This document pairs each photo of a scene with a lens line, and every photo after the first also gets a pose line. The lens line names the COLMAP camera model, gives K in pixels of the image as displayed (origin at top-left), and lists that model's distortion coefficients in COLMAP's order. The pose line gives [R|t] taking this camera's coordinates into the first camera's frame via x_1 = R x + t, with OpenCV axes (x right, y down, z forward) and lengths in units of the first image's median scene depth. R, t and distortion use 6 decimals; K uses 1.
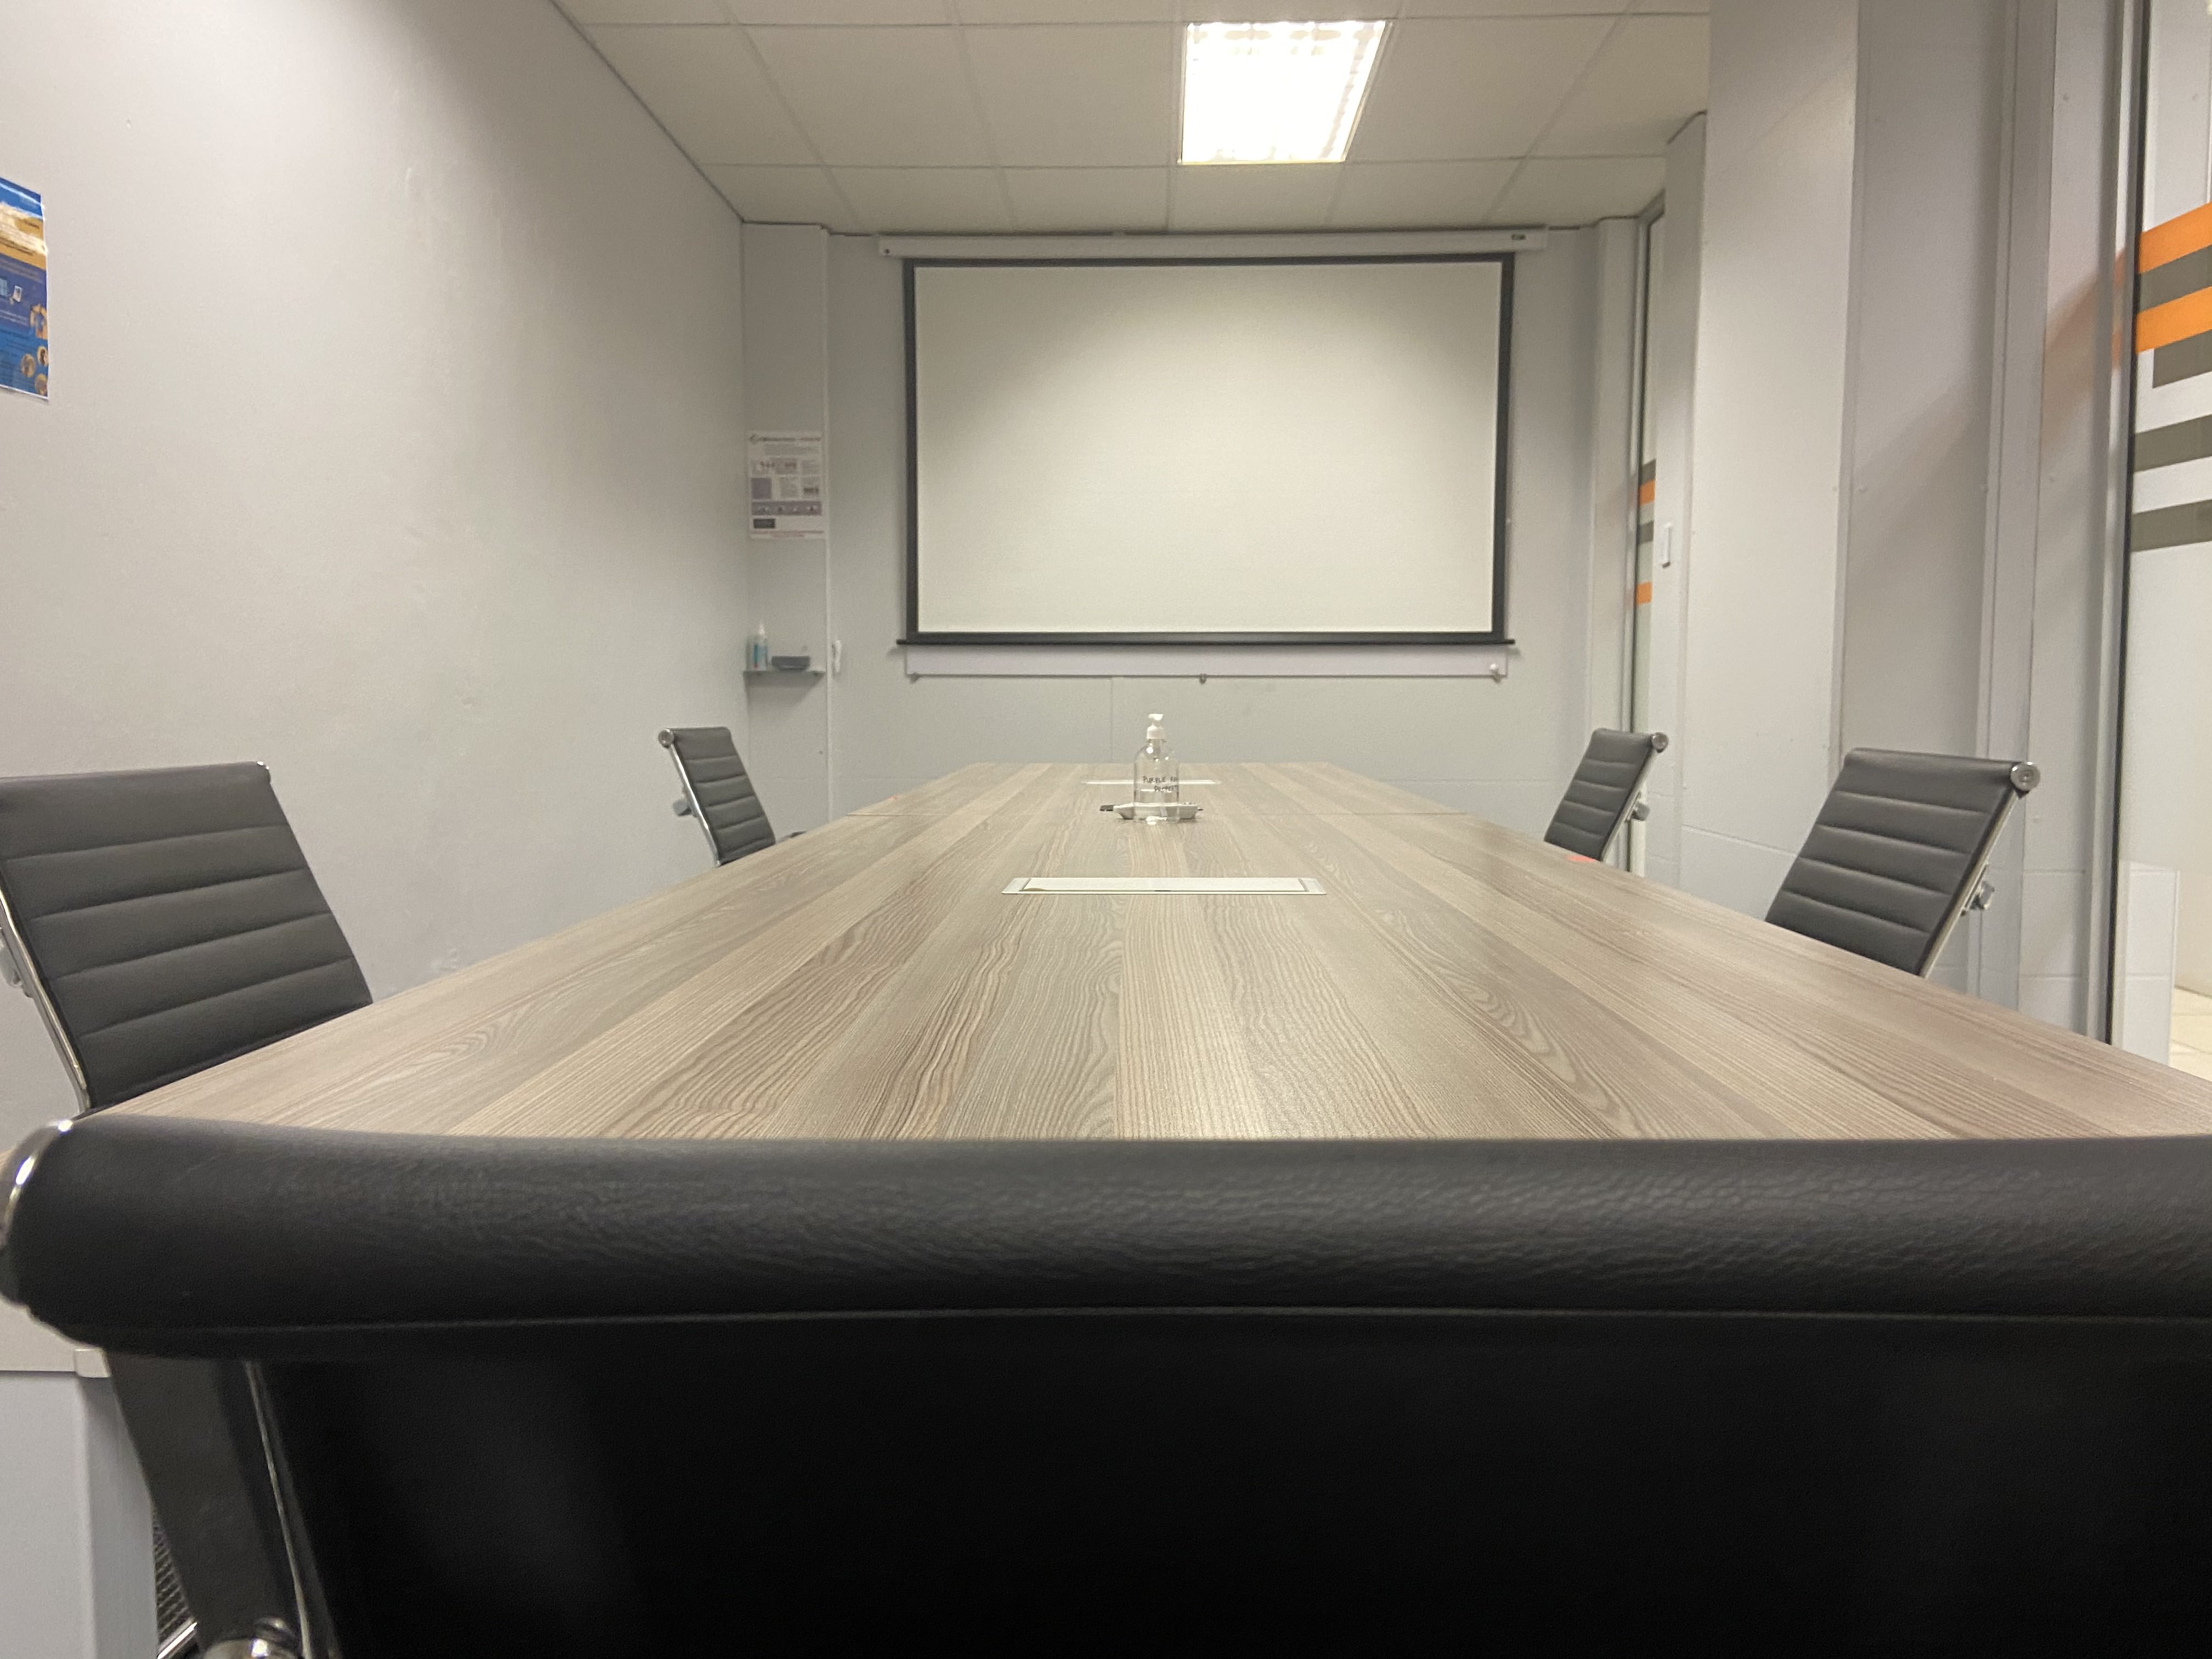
lens RADIAL K [[1675.8, 0, 1103.6], [0, 1675.8, 824.6], [0, 0, 1]] dist [0.060810, -0.012658]
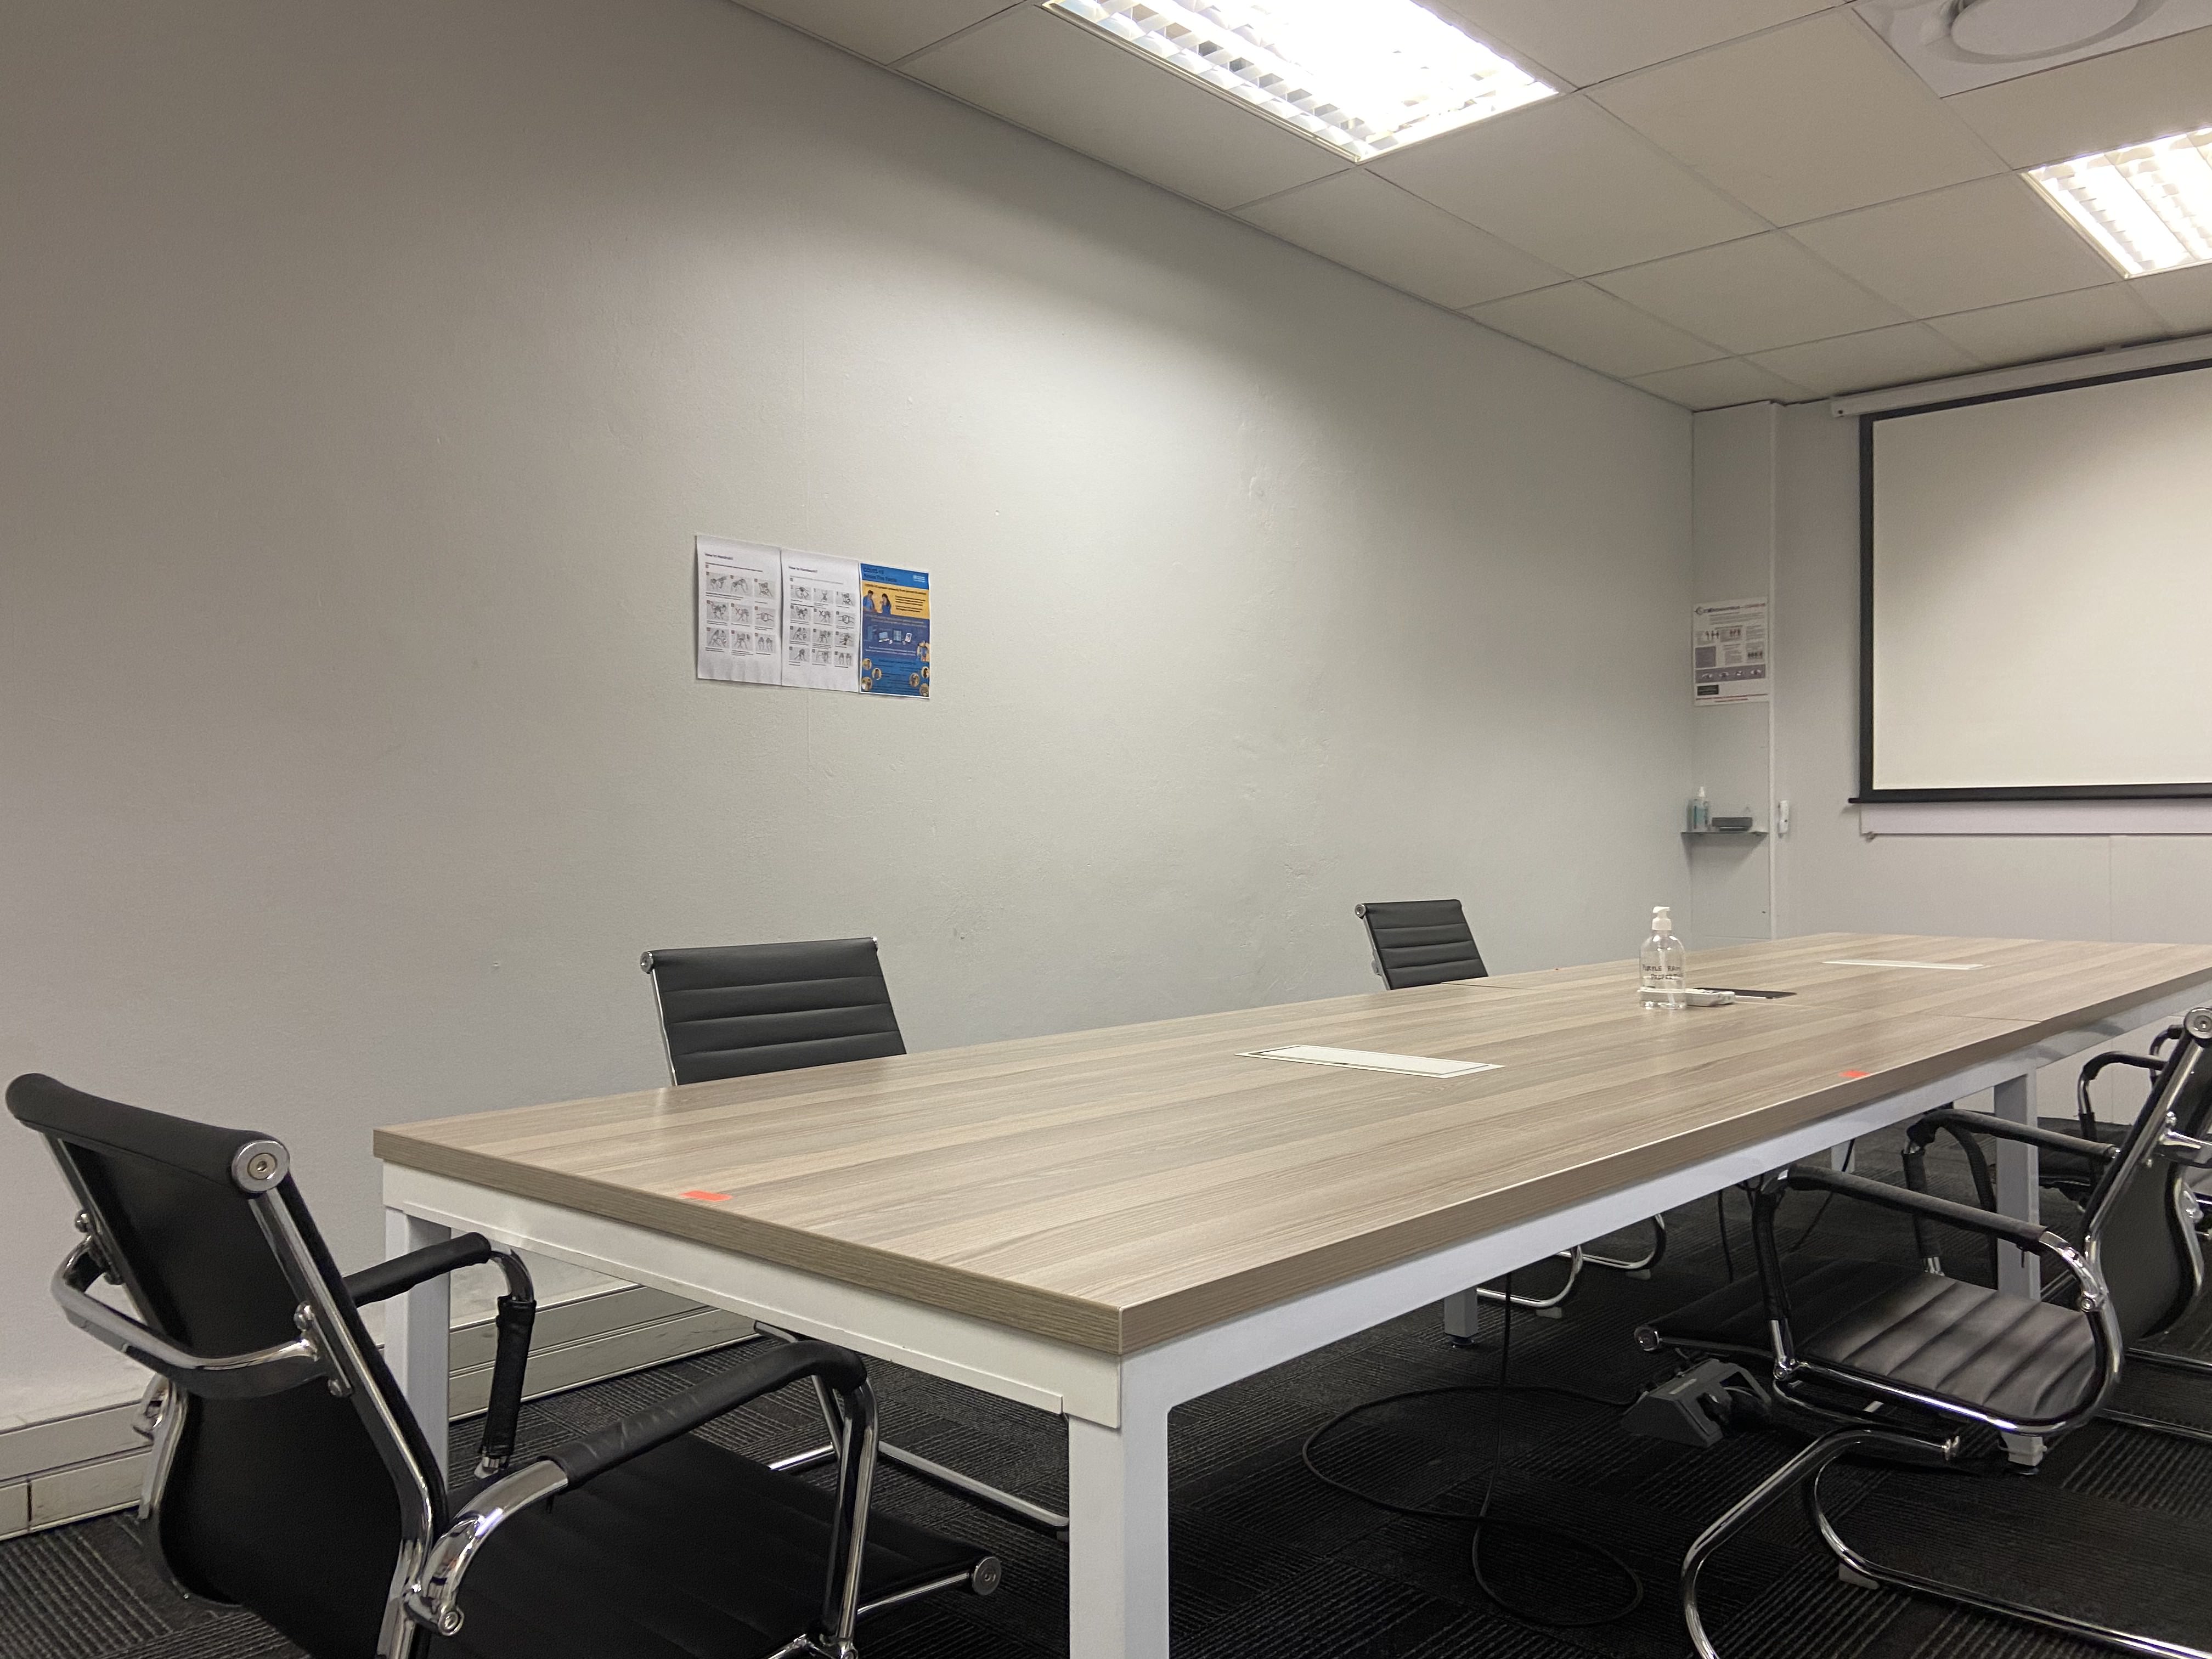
lens RADIAL K [[1675.8, 0, 1100.5], [0, 1675.8, 832.0], [0, 0, 1]] dist [0.060810, -0.012658]
pose [[0.759049, -0.004339, -0.651019, 0.191990], [-0.044212, 0.997326, -0.058195, -0.014386], [0.649530, 0.072955, 0.756828, -0.025809]]
